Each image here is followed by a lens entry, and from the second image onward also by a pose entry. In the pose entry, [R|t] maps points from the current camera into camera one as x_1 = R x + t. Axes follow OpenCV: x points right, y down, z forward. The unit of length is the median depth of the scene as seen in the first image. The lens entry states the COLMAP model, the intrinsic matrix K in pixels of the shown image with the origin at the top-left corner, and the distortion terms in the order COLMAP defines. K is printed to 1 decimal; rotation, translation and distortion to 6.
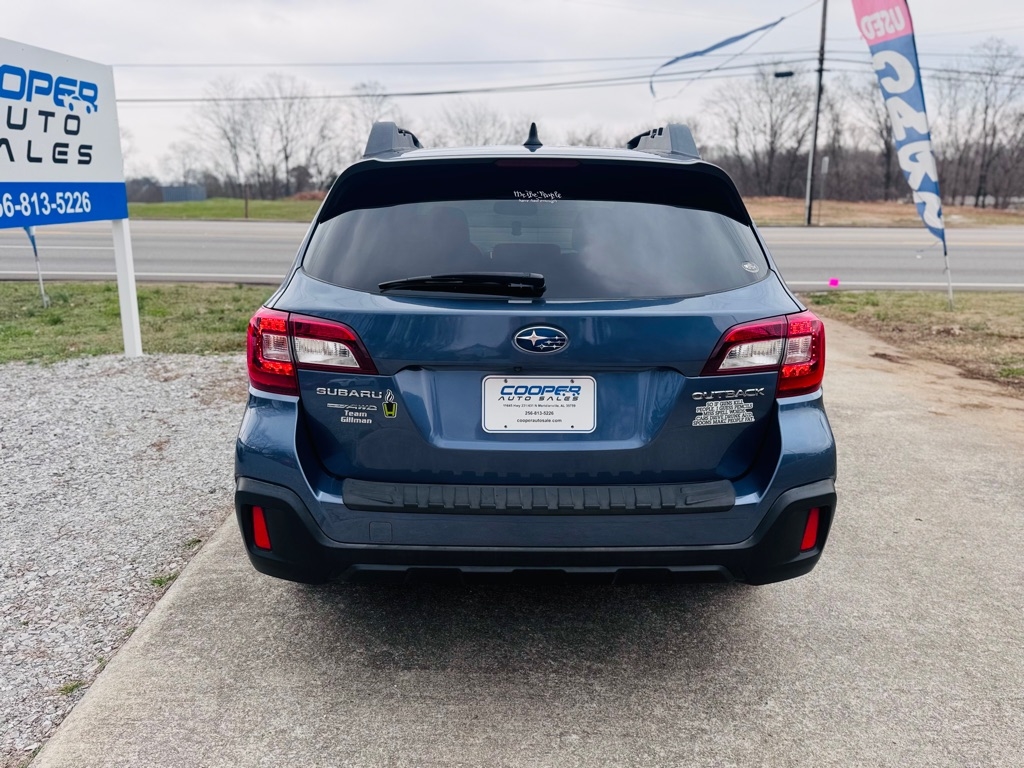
lens RADIAL K [[816.6, 0, 510.6], [0, 816.6, 388.4], [0, 0, 1]] dist [0.080729, -0.111194]
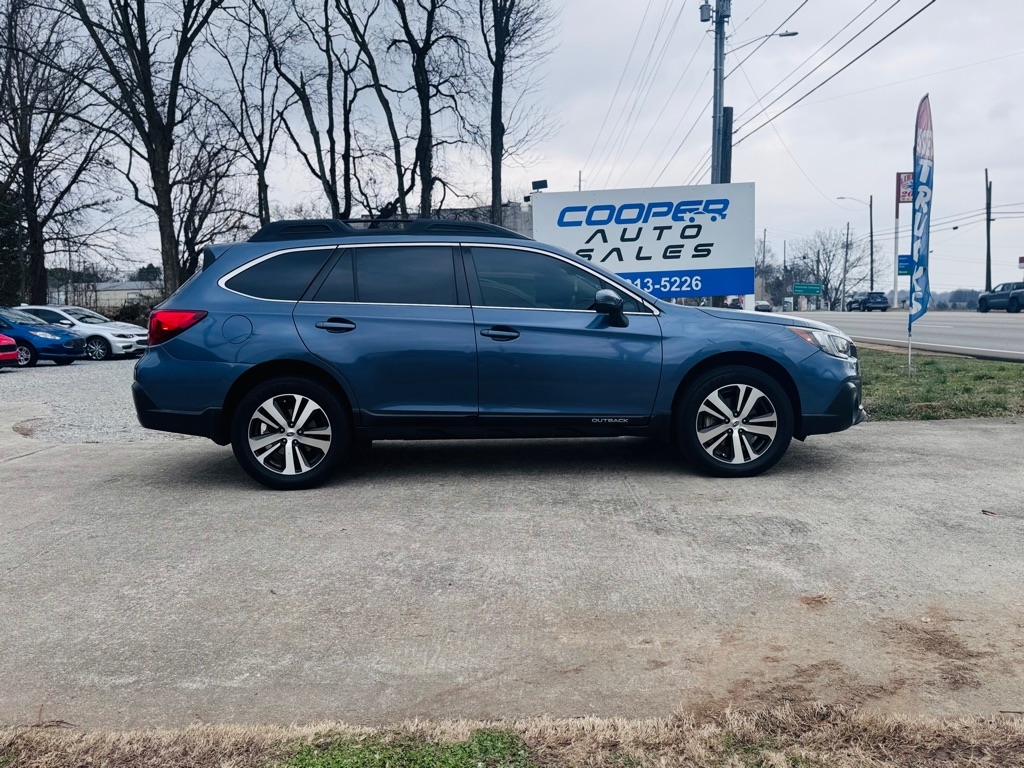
lens RADIAL K [[806.7, 0, 504.8], [0, 806.7, 386.2], [0, 0, 1]] dist [0.216054, -0.447861]
pose [[0.009806, 0.084819, -0.996348, 0.977756], [-0.208717, 0.974623, 0.080915, -0.100992], [0.977927, 0.207161, 0.027260, 0.711809]]
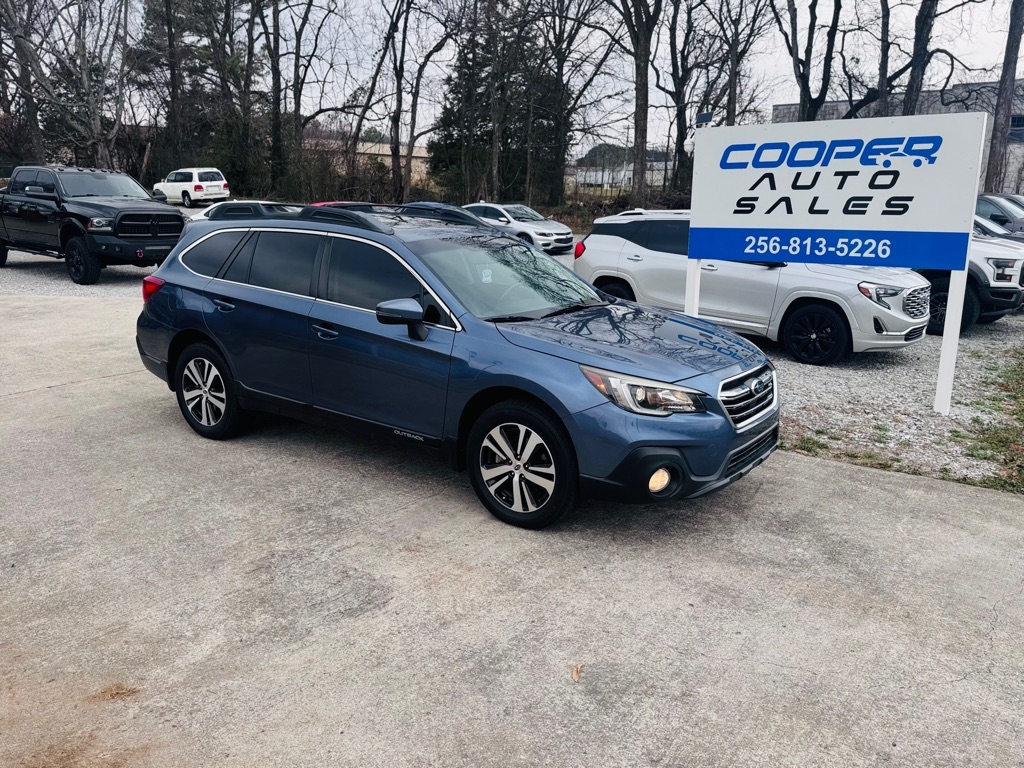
lens RADIAL K [[816.7, 0, 515.4], [0, 816.7, 382.9], [0, 0, 1]] dist [0.095692, -0.132697]
pose [[-0.590582, 0.169308, -0.789017, 0.708328], [-0.201384, 0.915887, 0.347269, -0.365786], [0.781446, 0.363986, -0.506811, 1.314064]]
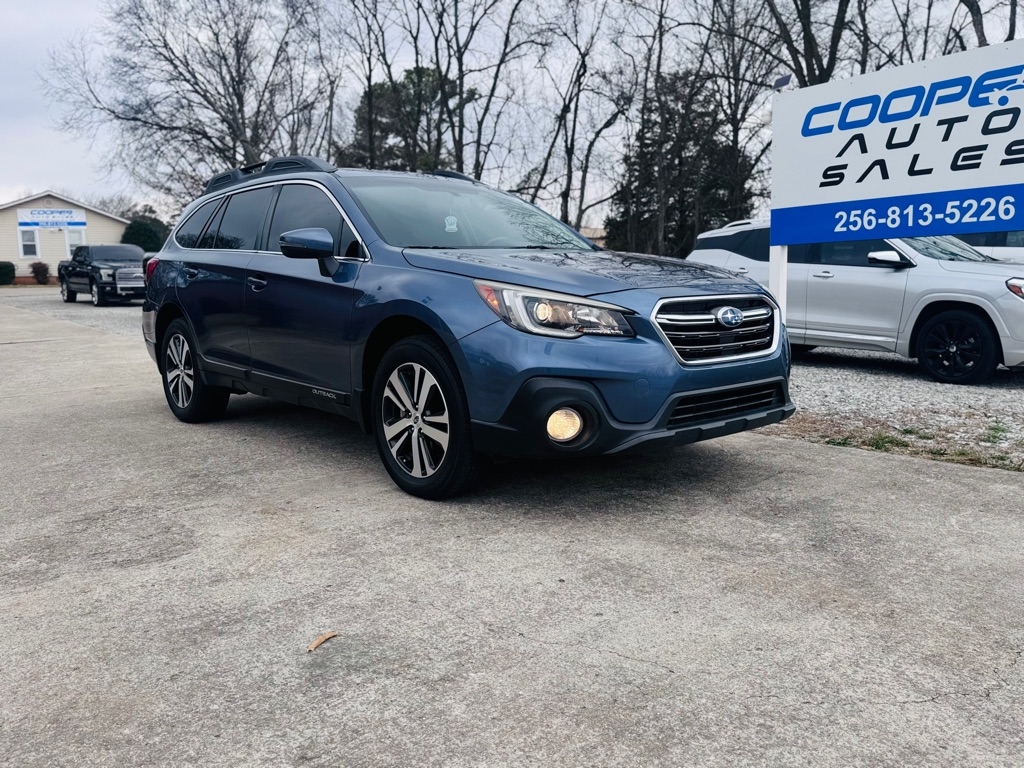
lens RADIAL K [[817.3, 0, 510.3], [0, 817.3, 372.0], [0, 0, 1]] dist [0.079729, -0.105317]
pose [[-0.762483, 0.079804, -0.642068, 0.464338], [-0.138192, 0.949377, 0.282109, -0.249455], [0.632078, 0.303832, -0.712856, 1.418475]]
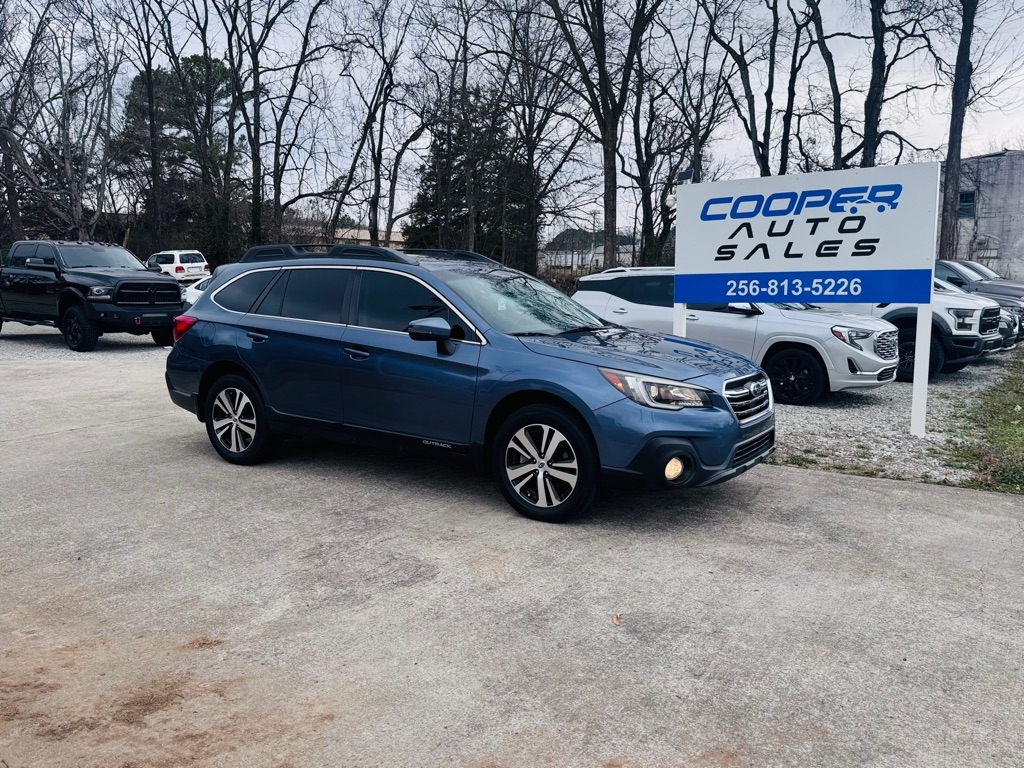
lens RADIAL K [[812.7, 0, 512.0], [0, 812.7, 384.0], [0, 0, 1]] dist [0.132898, -0.209101]
pose [[-0.564260, 0.101404, -0.819346, 0.803668], [-0.193954, 0.948372, 0.250944, -0.313241], [0.802491, 0.300513, -0.515461, 1.336007]]
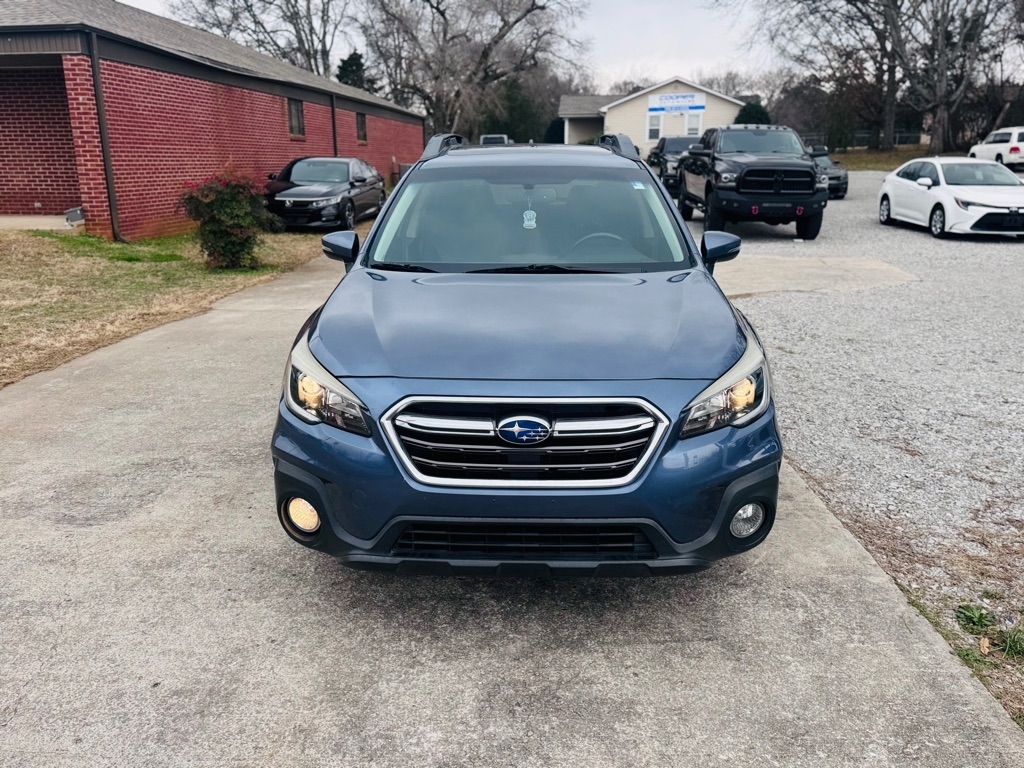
lens RADIAL K [[812.7, 0, 512.0], [0, 812.7, 384.0], [0, 0, 1]] dist [0.132898, -0.209101]
pose [[-0.999124, -0.018345, 0.037624, -0.007671], [0.002128, 0.875418, 0.483361, -0.363502], [-0.041804, 0.483018, -0.874612, 1.449288]]
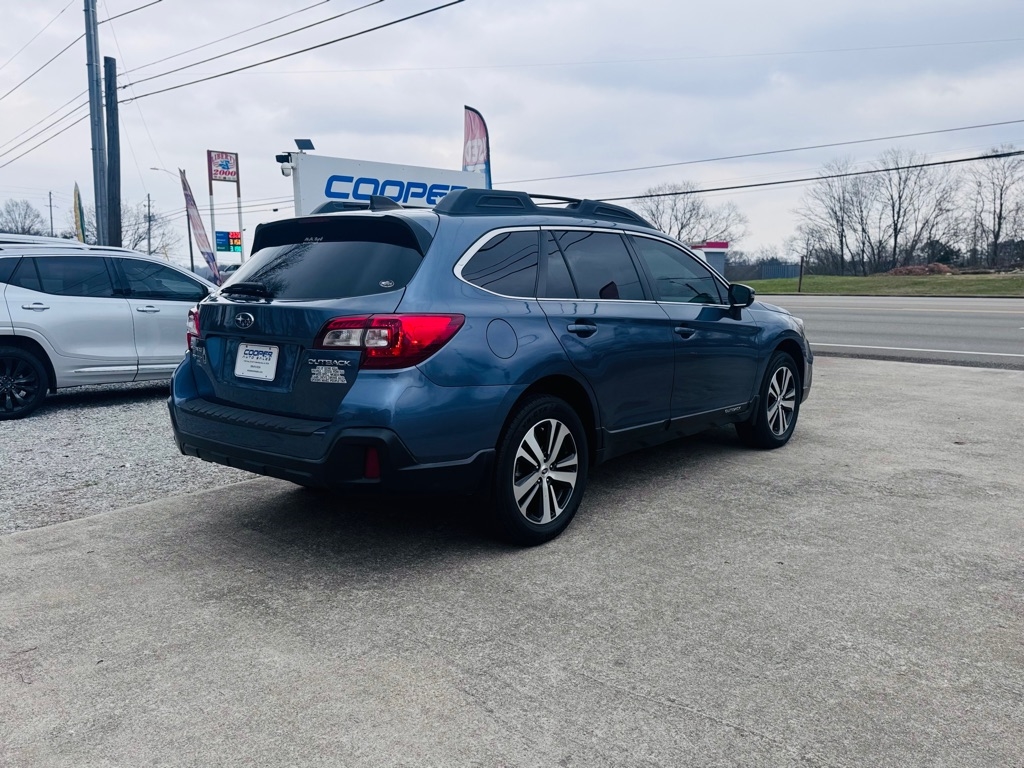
lens RADIAL K [[812.7, 0, 512.0], [0, 812.7, 384.0], [0, 0, 1]] dist [0.132898, -0.209101]
pose [[0.755265, 0.076470, -0.650943, 0.543367], [-0.139594, 0.989151, -0.045765, 0.024528], [0.640381, 0.125433, 0.757746, 0.023067]]
